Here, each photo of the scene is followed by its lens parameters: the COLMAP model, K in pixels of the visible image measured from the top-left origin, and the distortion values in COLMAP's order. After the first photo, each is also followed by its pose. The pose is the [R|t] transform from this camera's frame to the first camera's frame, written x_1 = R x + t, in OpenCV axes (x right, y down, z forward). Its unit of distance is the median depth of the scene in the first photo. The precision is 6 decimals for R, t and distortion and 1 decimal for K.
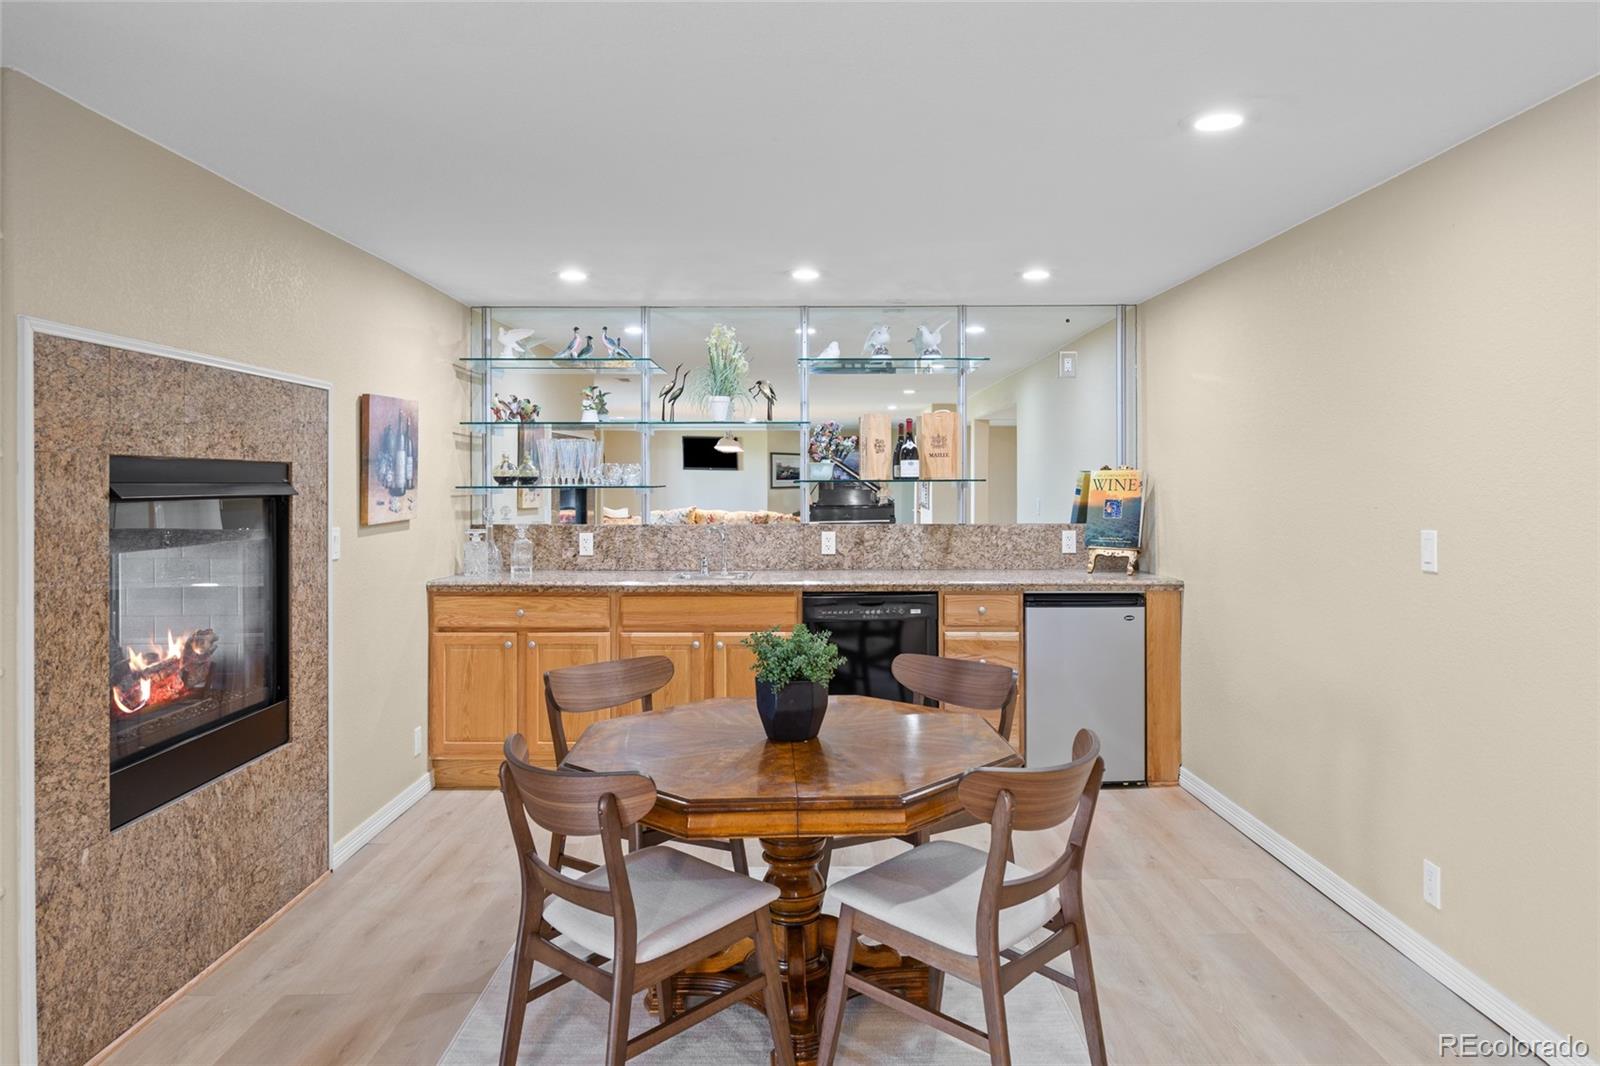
lens RADIAL K [[1046.5, 0, 791.3], [0, 1046.5, 483.0], [0, 0, 1]] dist [-0.008320, 0.000637]
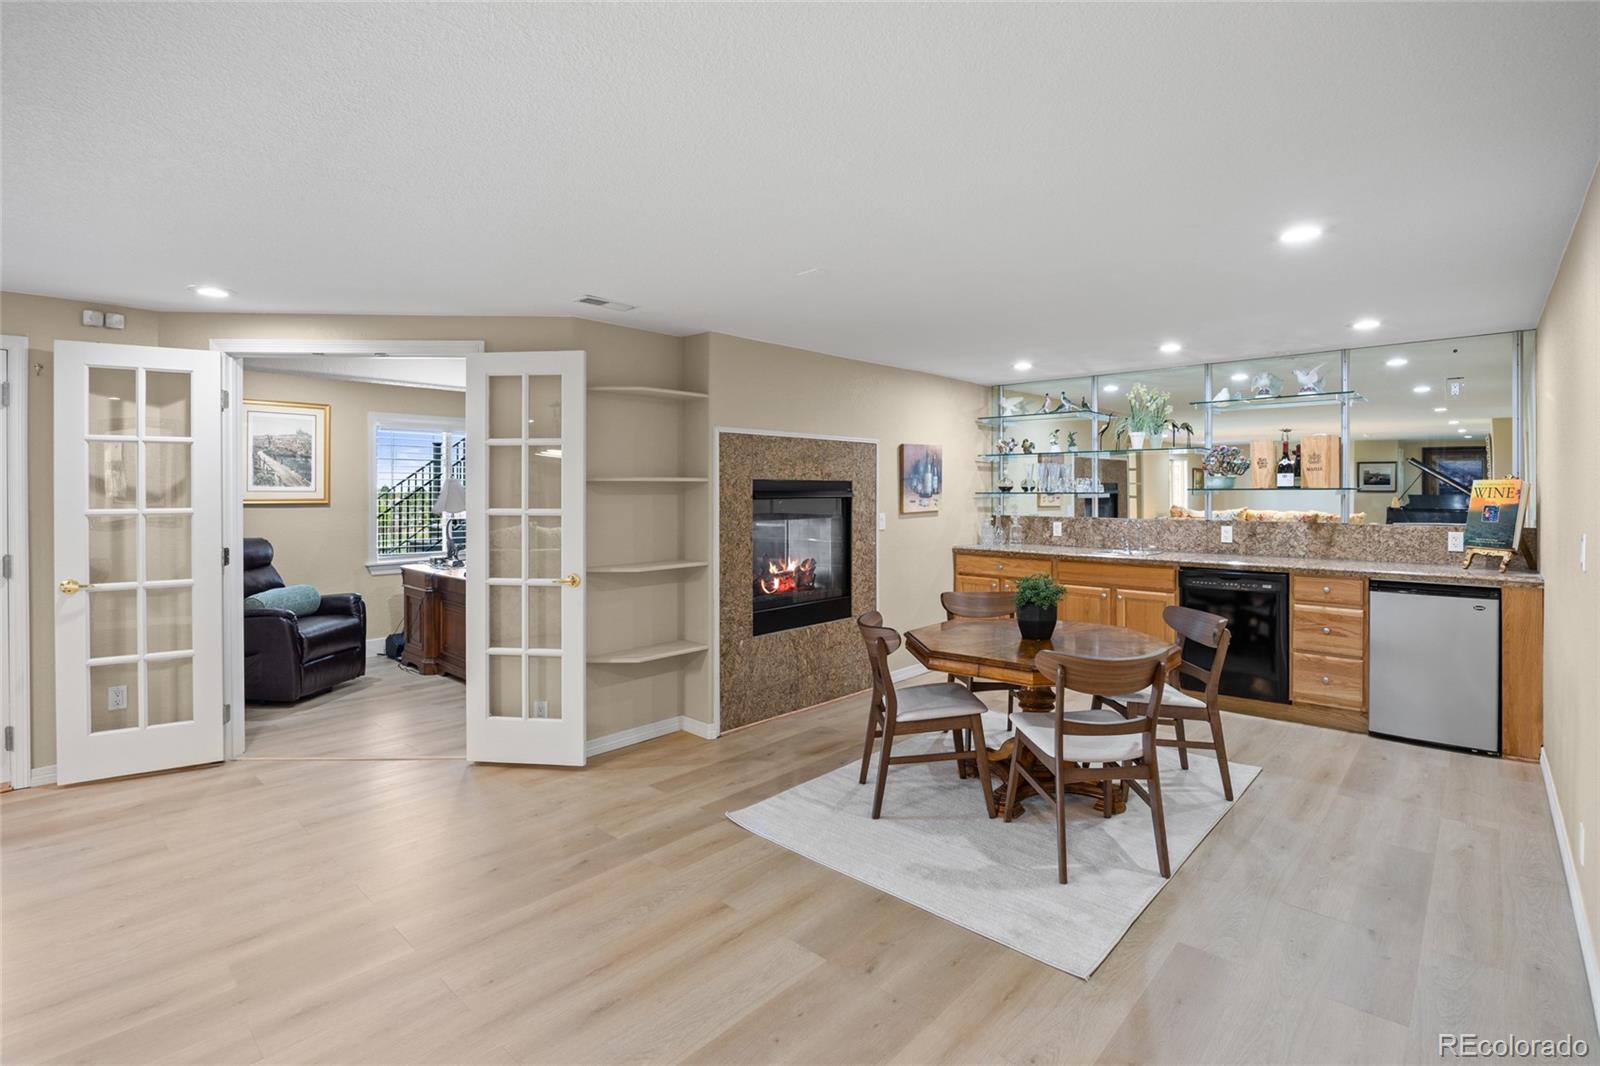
lens RADIAL K [[730.3, 0, 798.9], [0, 730.3, 493.0], [0, 0, 1]] dist [-0.019234, -0.000496]
pose [[0.735668, 0.003302, -0.677335, 0.304313], [0.000575, 0.999985, 0.005500, -0.002941], [0.677342, -0.004435, 0.735655, -0.090643]]
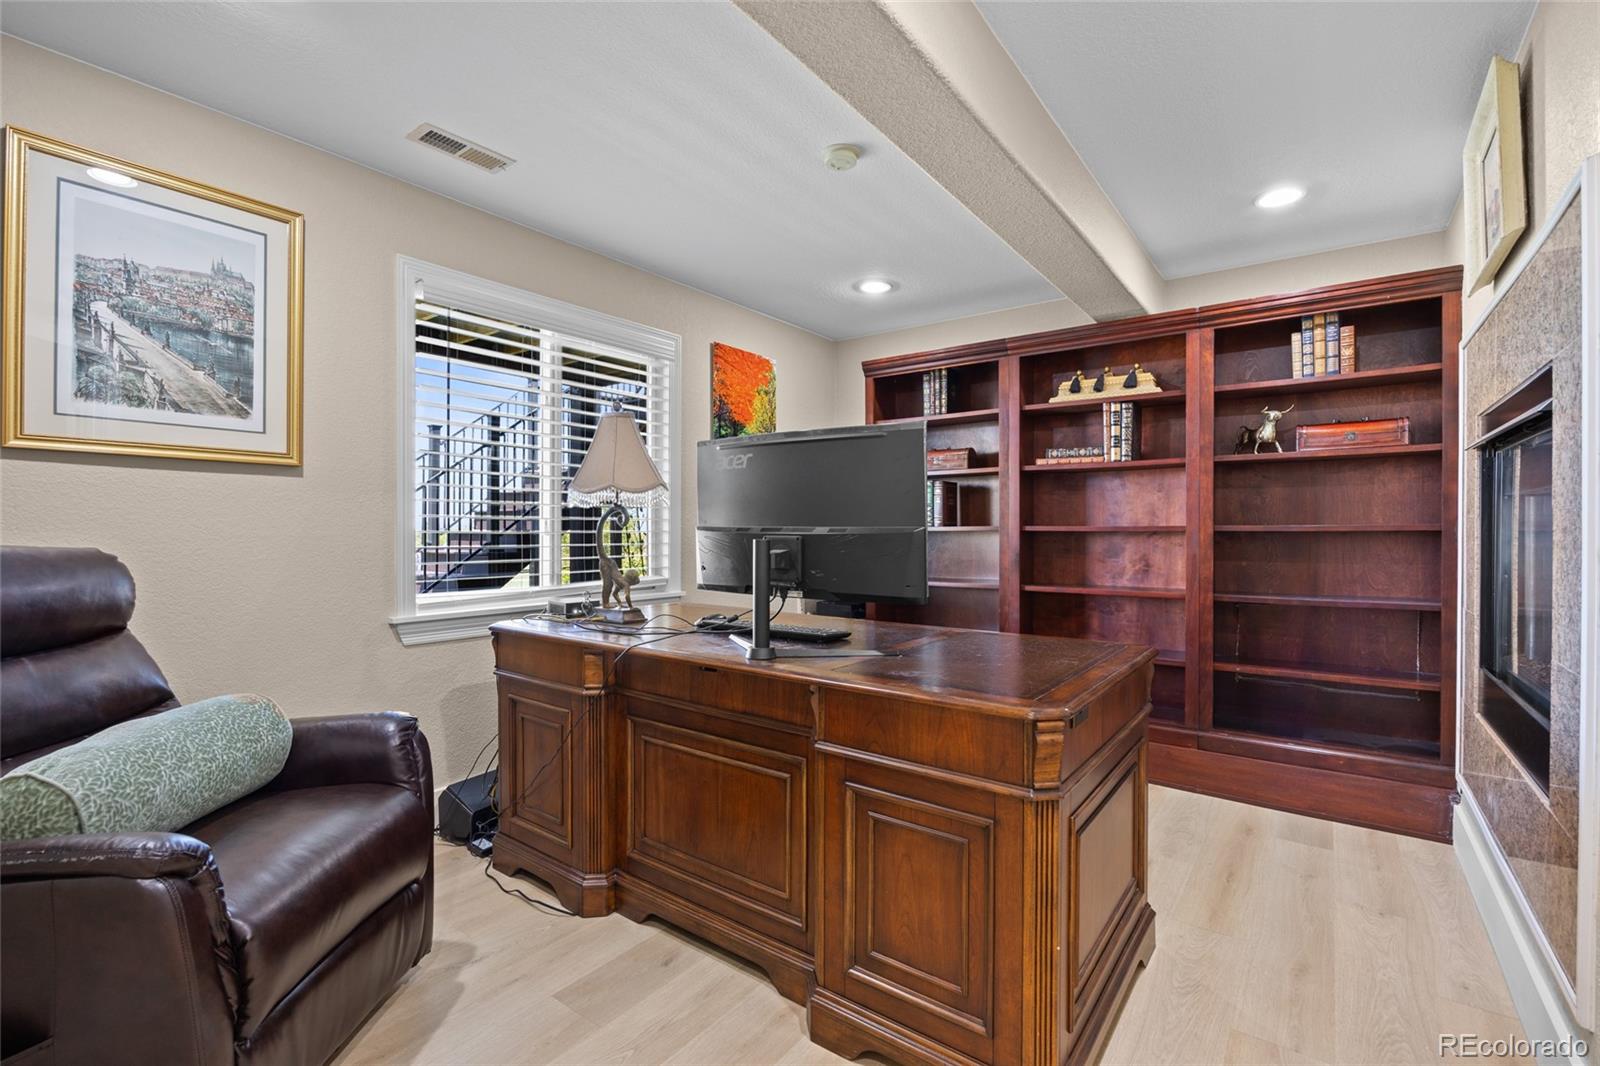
lens RADIAL K [[690.7, 0, 801.5], [0, 690.7, 530.0], [0, 0, 1]] dist [-0.018821, 0.001376]
pose [[0.807270, 0.004996, -0.590161, 0.245951], [-0.001832, 0.999981, 0.005959, 0.001235], [0.590180, -0.003730, 0.807263, -0.077823]]
